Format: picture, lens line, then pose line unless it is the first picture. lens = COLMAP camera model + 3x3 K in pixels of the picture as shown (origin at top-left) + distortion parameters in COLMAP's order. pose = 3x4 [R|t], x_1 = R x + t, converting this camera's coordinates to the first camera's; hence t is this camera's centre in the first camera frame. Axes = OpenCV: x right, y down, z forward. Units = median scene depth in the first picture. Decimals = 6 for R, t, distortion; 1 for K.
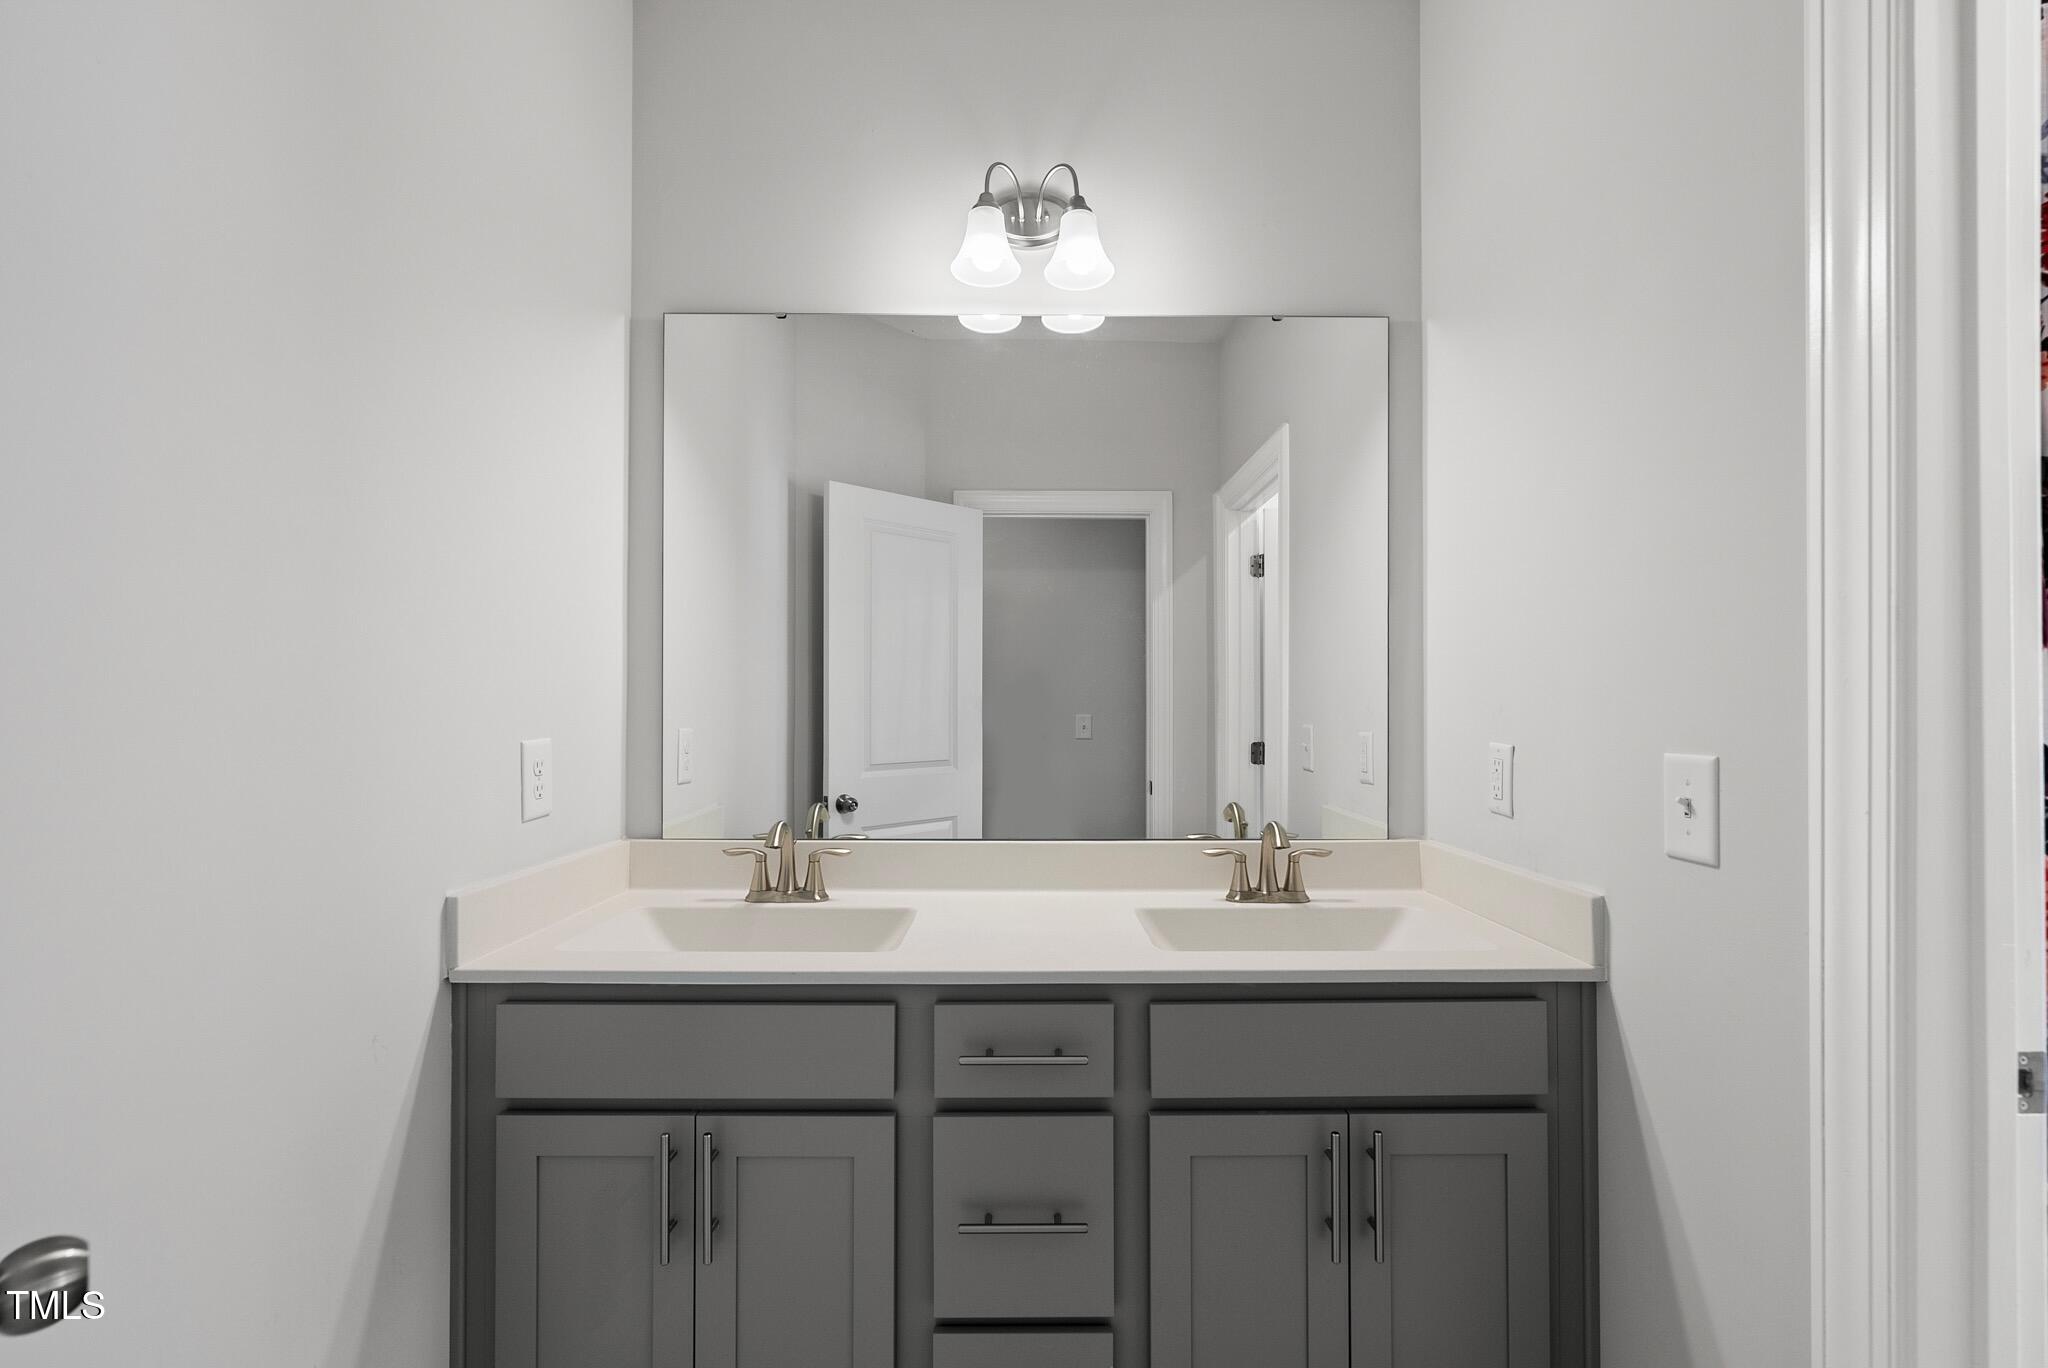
lens RADIAL K [[875.8, 0, 1031.6], [0, 875.8, 693.5], [0, 0, 1]] dist [-0.007320, 0.000633]
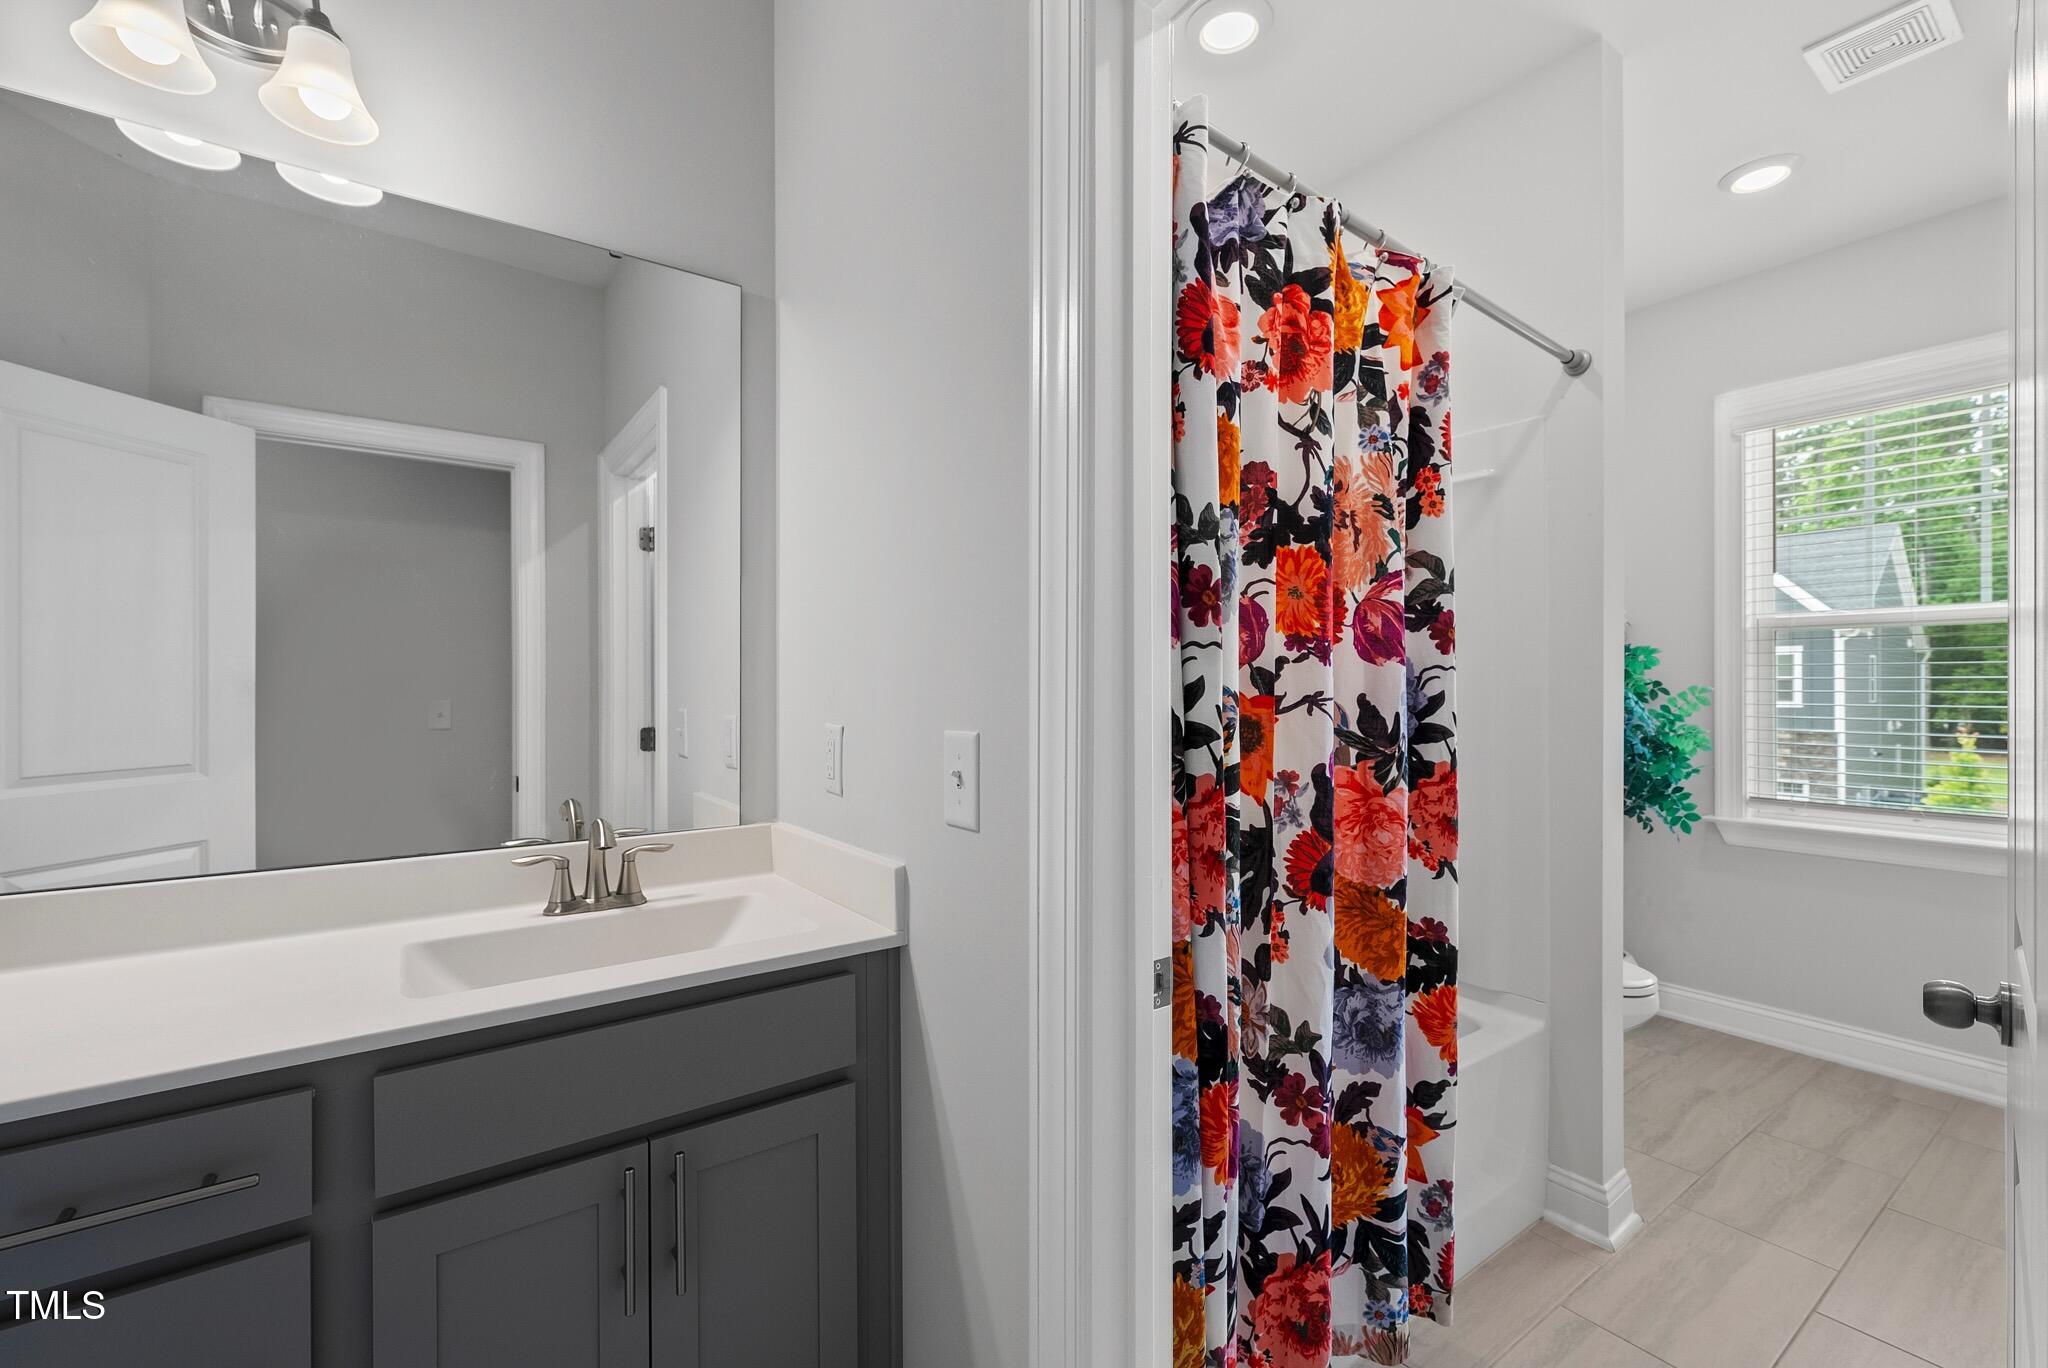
lens RADIAL K [[875.8, 0, 1013.7], [0, 875.8, 683.6], [0, 0, 1]] dist [-0.007320, 0.000633]
pose [[0.815385, 0.000585, 0.578919, 0.102238], [-0.005089, 0.999968, 0.006158, 0.001746], [-0.578897, -0.007967, 0.815362, 0.037308]]
